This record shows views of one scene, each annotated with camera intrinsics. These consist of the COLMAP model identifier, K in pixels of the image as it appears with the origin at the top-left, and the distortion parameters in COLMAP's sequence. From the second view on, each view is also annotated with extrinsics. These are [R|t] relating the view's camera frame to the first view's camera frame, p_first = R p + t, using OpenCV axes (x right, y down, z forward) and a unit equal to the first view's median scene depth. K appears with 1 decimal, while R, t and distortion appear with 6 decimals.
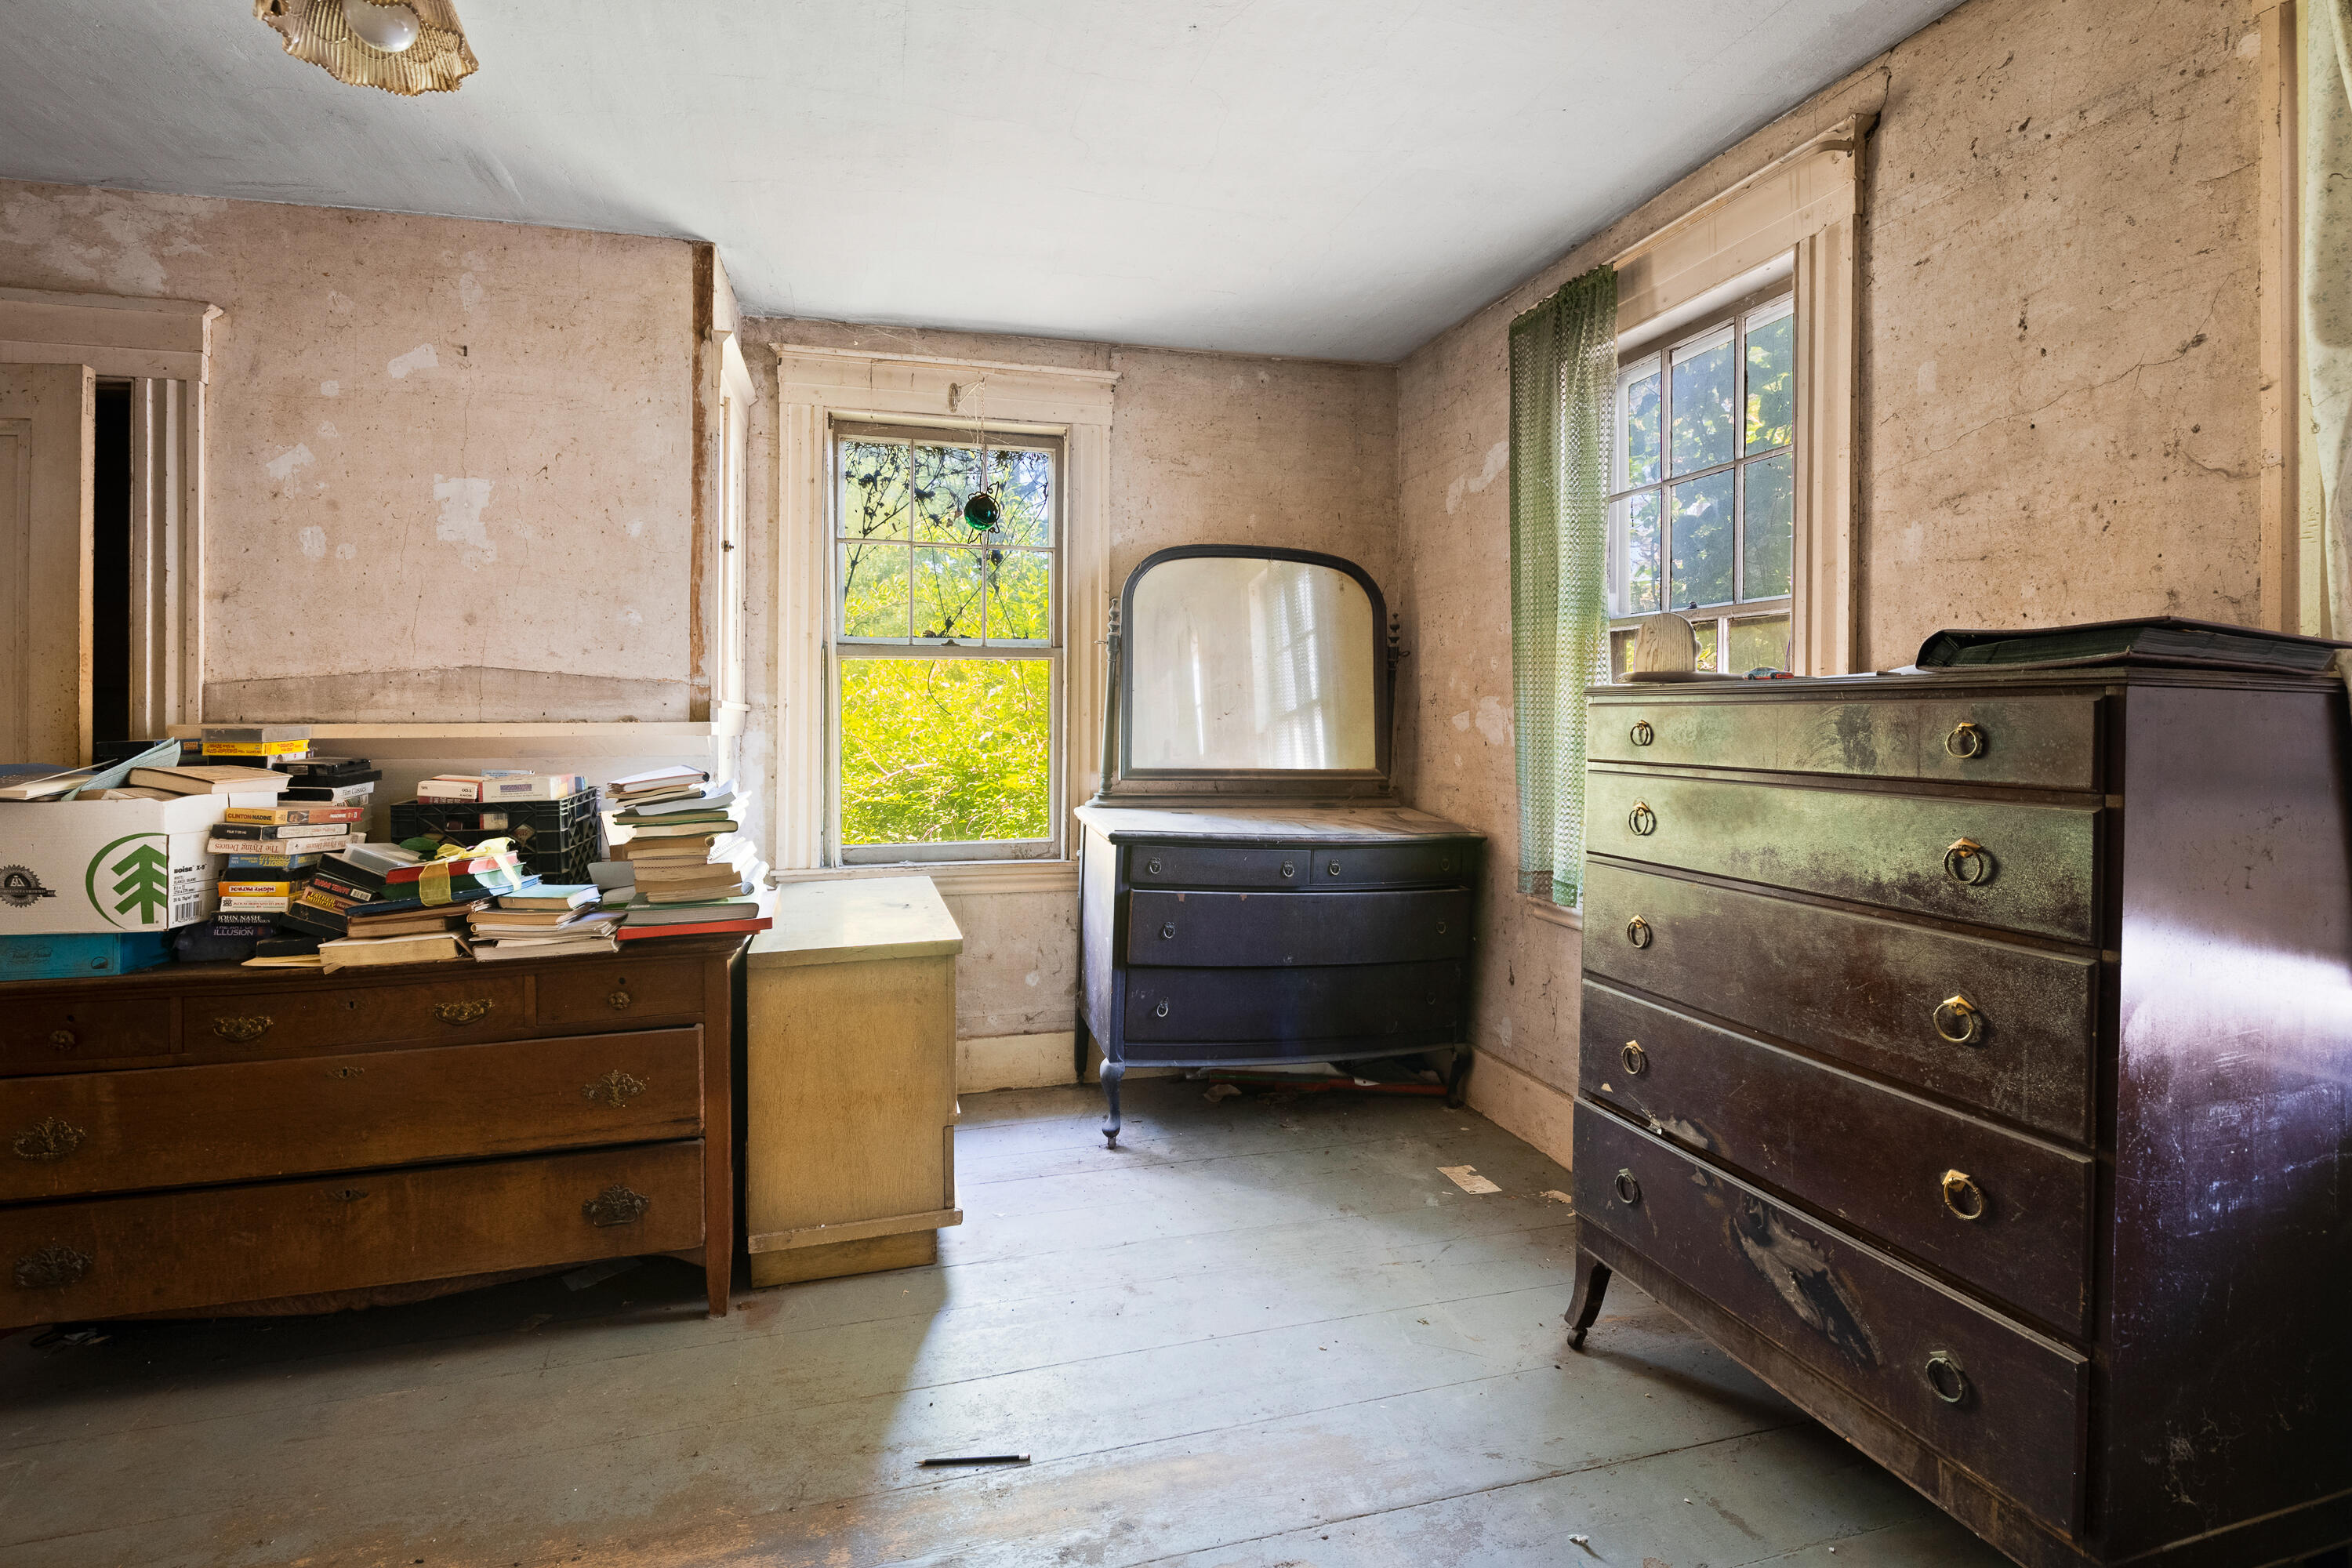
lens RADIAL K [[1055.0, 0, 1225.0], [0, 1055.0, 720.9], [0, 0, 1]] dist [-0.011109, -0.000874]
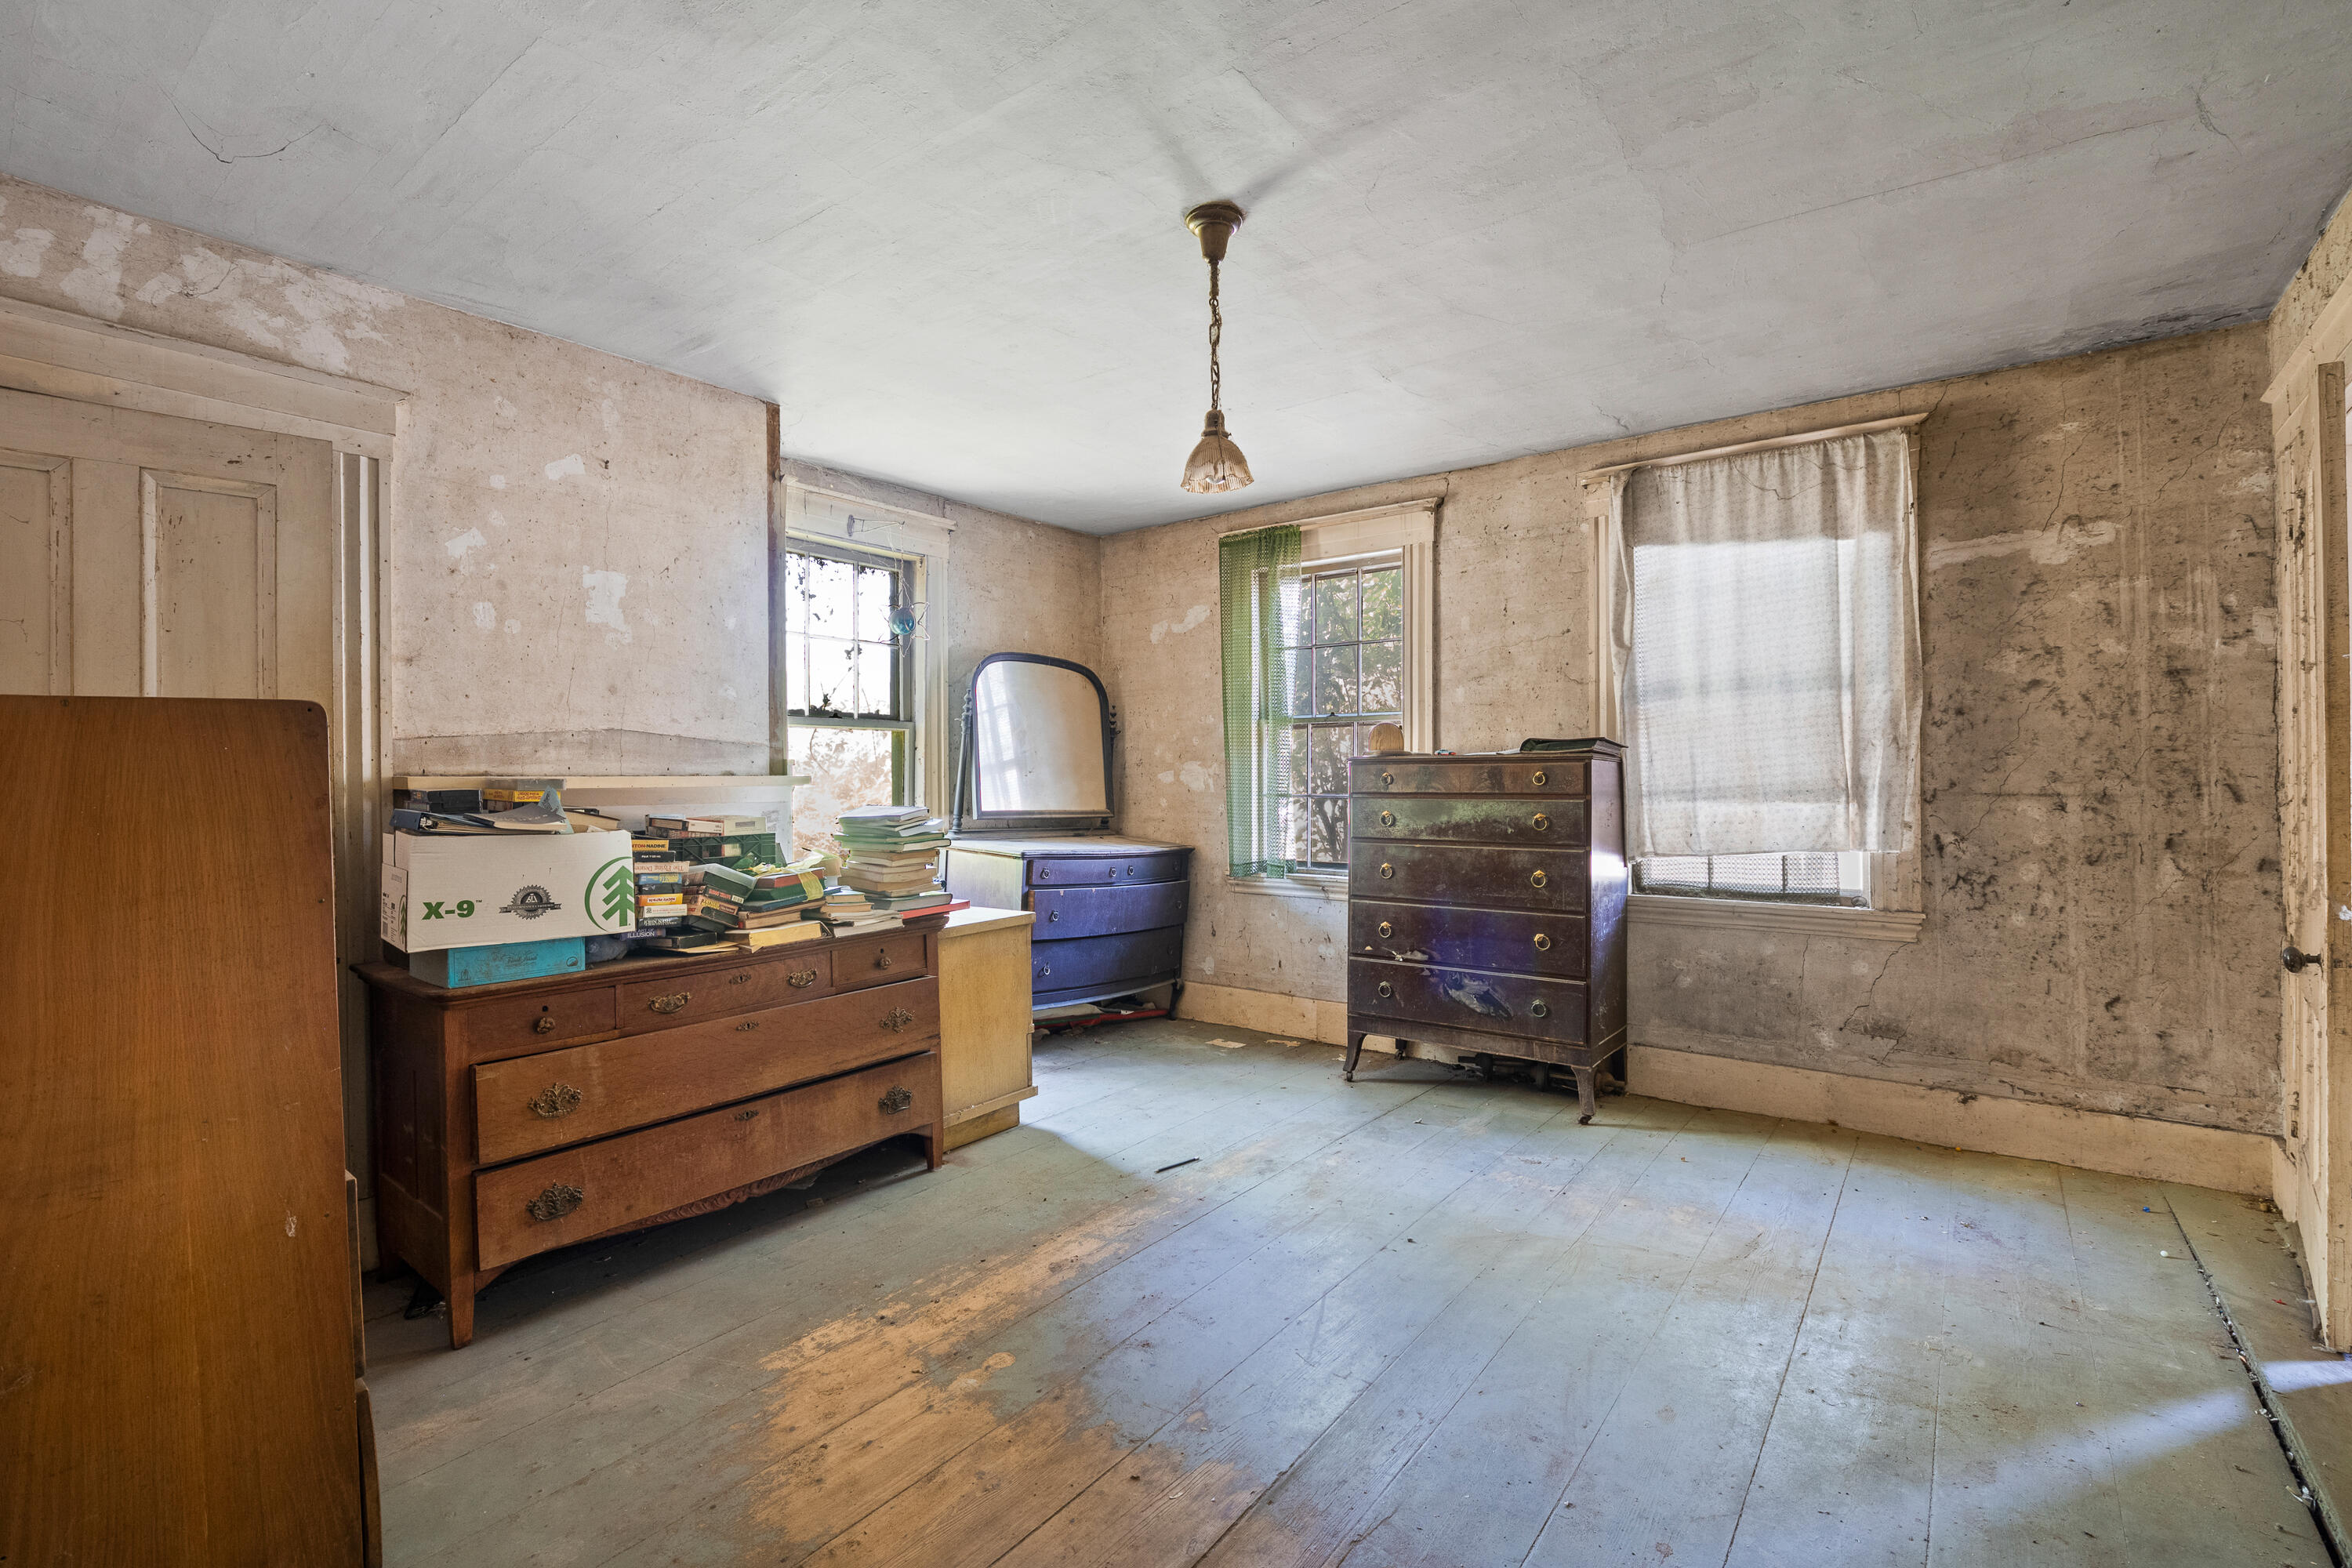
lens RADIAL K [[1055.0, 0, 1170.0], [0, 1055.0, 786.5], [0, 0, 1]] dist [-0.011109, -0.000874]
pose [[0.800066, -0.006035, 0.599881, -1.001061], [0.006578, 0.999978, 0.001287, 0.017533], [-0.599875, 0.002917, 0.800088, -0.366918]]
